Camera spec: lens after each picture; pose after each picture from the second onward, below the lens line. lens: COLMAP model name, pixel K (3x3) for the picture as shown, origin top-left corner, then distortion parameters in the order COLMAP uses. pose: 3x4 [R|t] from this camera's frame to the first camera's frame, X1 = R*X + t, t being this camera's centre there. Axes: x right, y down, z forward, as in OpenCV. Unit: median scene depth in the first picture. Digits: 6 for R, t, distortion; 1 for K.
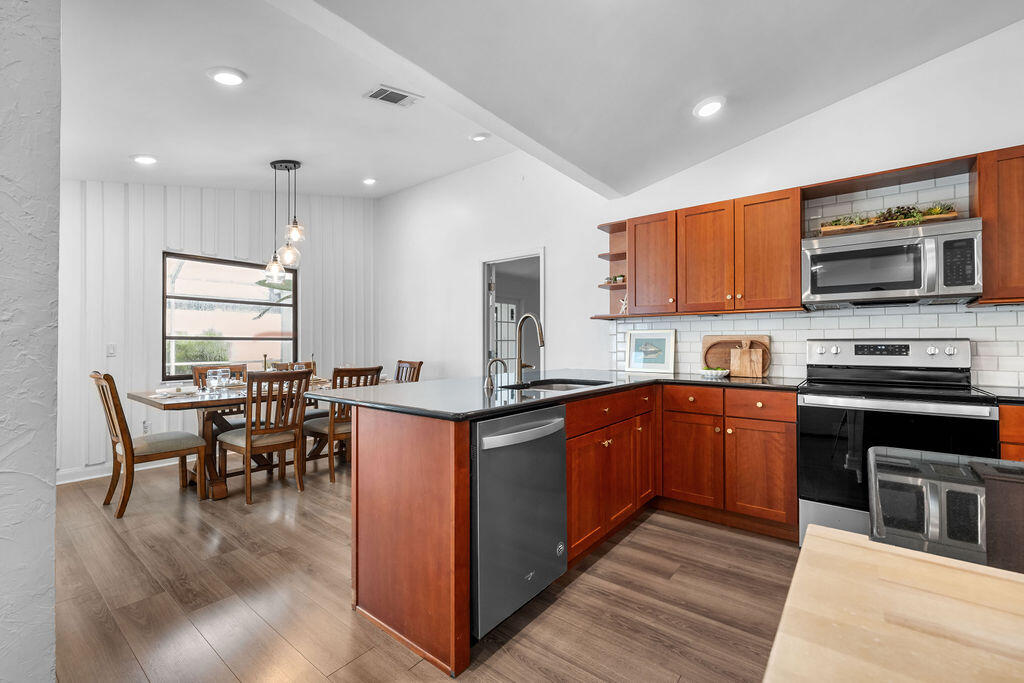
lens RADIAL K [[434.6, 0, 510.6], [0, 434.6, 339.1], [0, 0, 1]] dist [-0.001041, -0.000092]
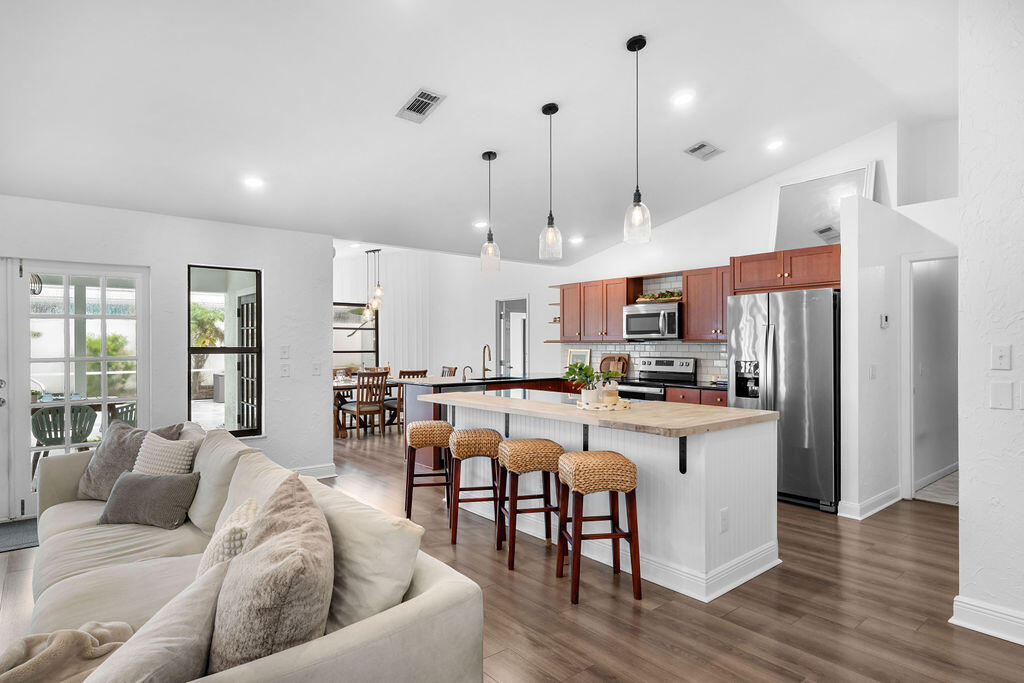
lens RADIAL K [[572.1, 0, 512.0], [0, 572.1, 341.5], [0, 0, 1]] dist [-0.001858, -0.000767]
pose [[0.978297, -0.001440, -0.207203, 0.622646], [0.002678, 0.999980, 0.005692, -0.075361], [0.207191, -0.006124, 0.978281, -1.409376]]
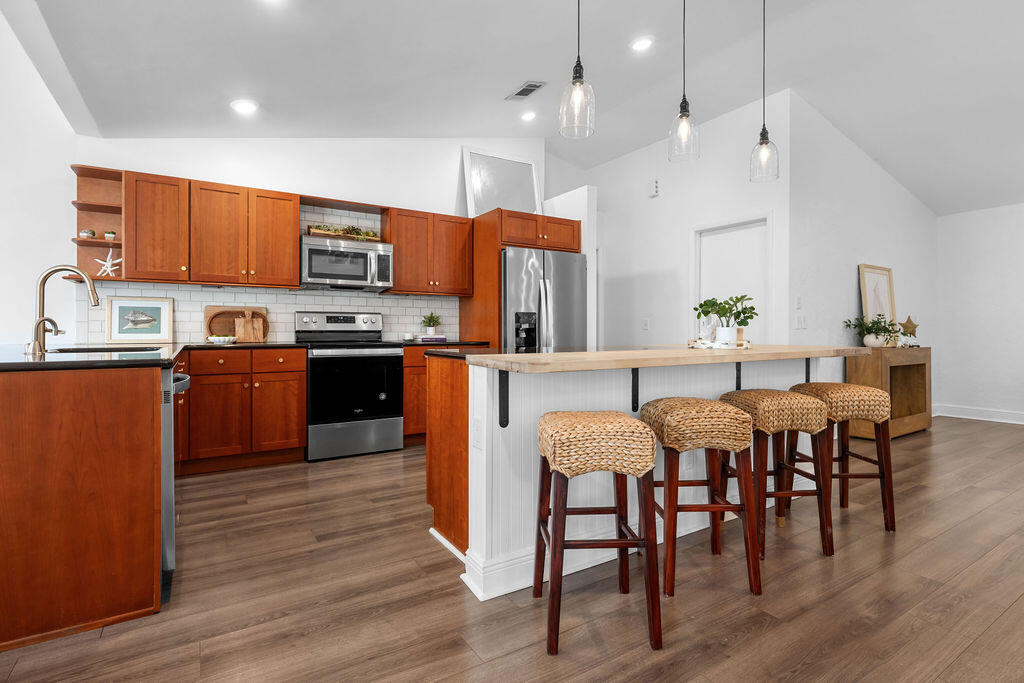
lens RADIAL K [[498.9, 0, 511.0], [0, 498.9, 330.7], [0, 0, 1]] dist [0.000732, 0.000015]
pose [[0.326693, 0.000697, 0.945130, -0.495127], [-0.011985, 0.999922, 0.003405, 0.043458], [-0.945055, -0.012439, 0.326676, -0.094036]]
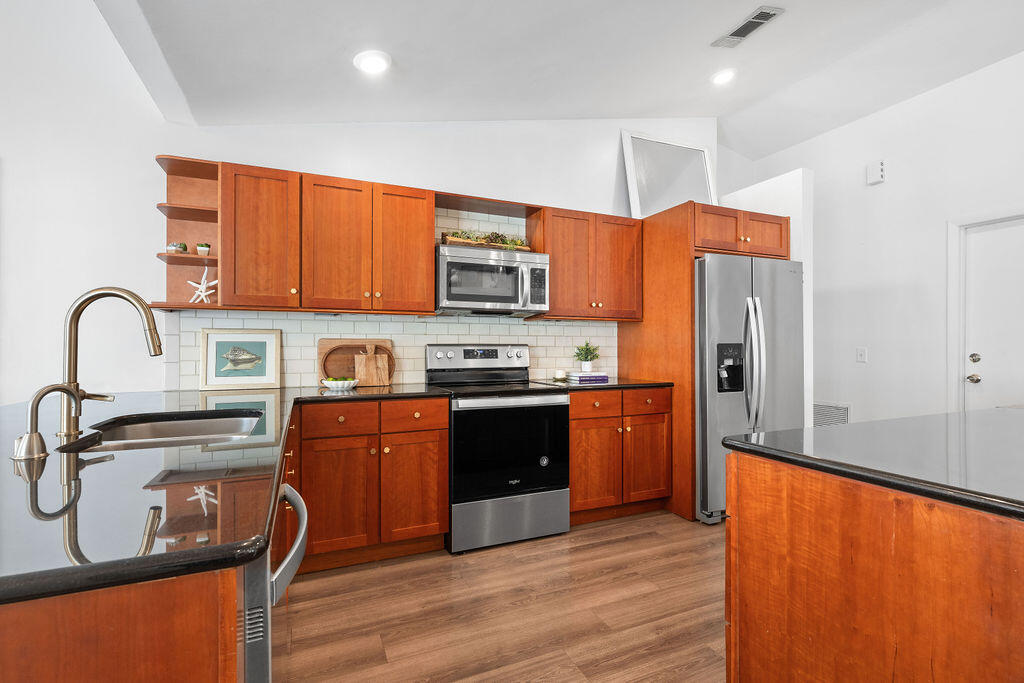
lens RADIAL K [[473.1, 0, 513.1], [0, 473.1, 344.0], [0, 0, 1]] dist [-0.000057, 0.000154]
pose [[0.459185, 0.005452, 0.888324, -0.189931], [-0.009506, 0.999954, -0.001223, -0.000353], [-0.888290, -0.007882, 0.459215, 0.304341]]
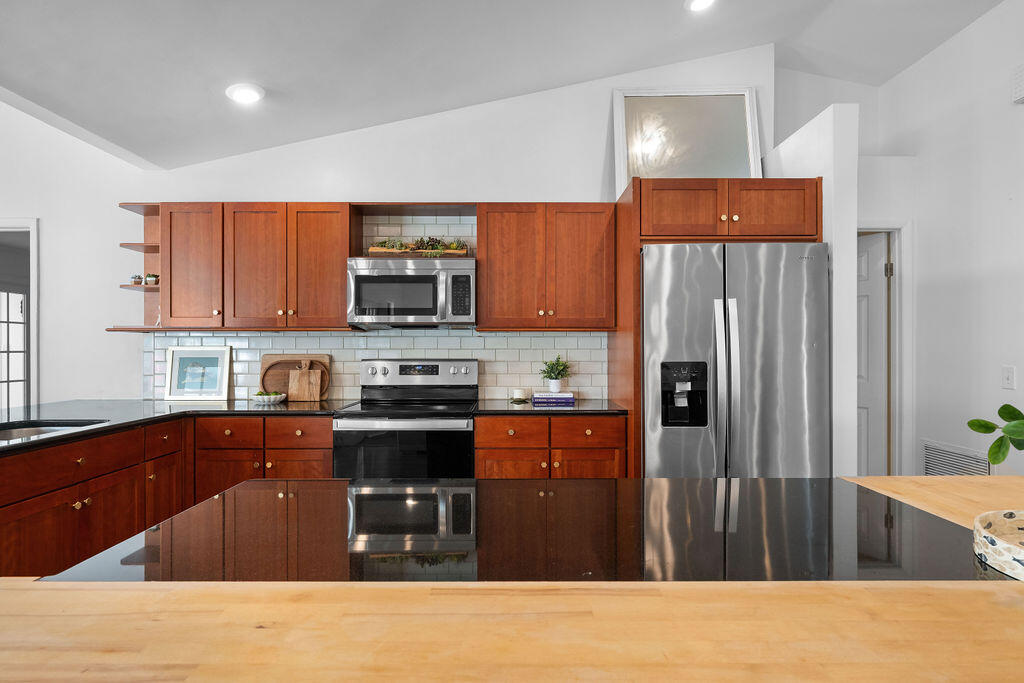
lens RADIAL K [[561.9, 0, 513.1], [0, 561.9, 345.8], [0, 0, 1]] dist [0.001973, 0.000187]
pose [[0.780543, 0.001482, 0.625101, 0.152262], [-0.005852, 0.999971, 0.004937, -0.036318], [-0.625075, -0.007512, 0.780528, -0.185361]]
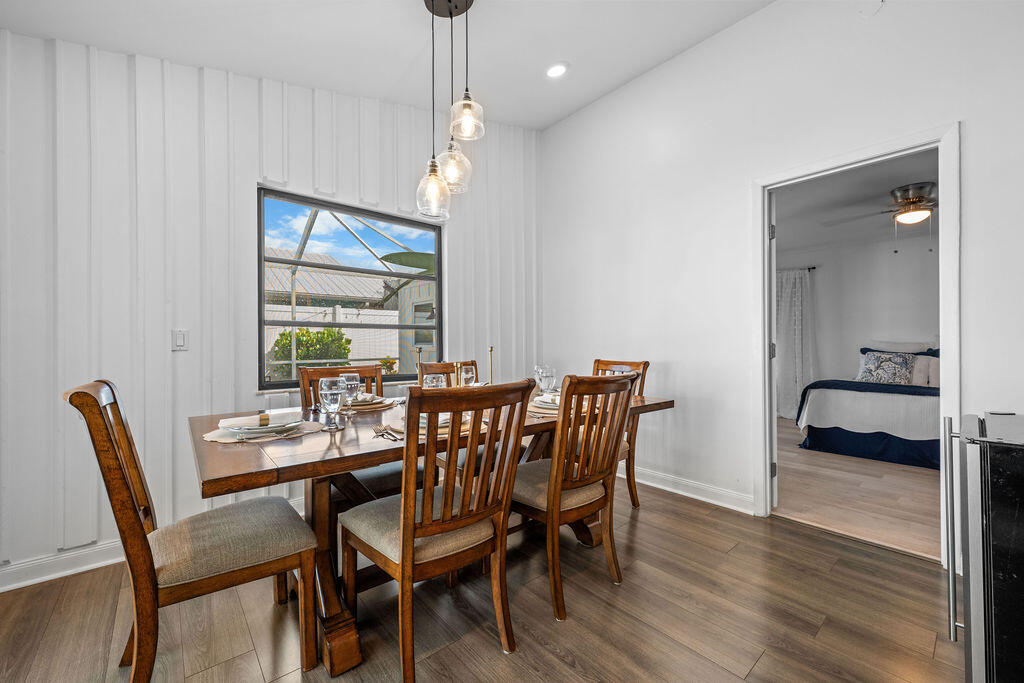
lens RADIAL K [[409.1, 0, 512.0], [0, 409.1, 341.5], [0, 0, 1]] dist [-0.000188, -0.000021]
pose [[0.982974, -0.002331, -0.183729, -0.453774], [0.002933, 0.999991, 0.003005, 0.035913], [0.183720, -0.003493, 0.982972, 0.665464]]
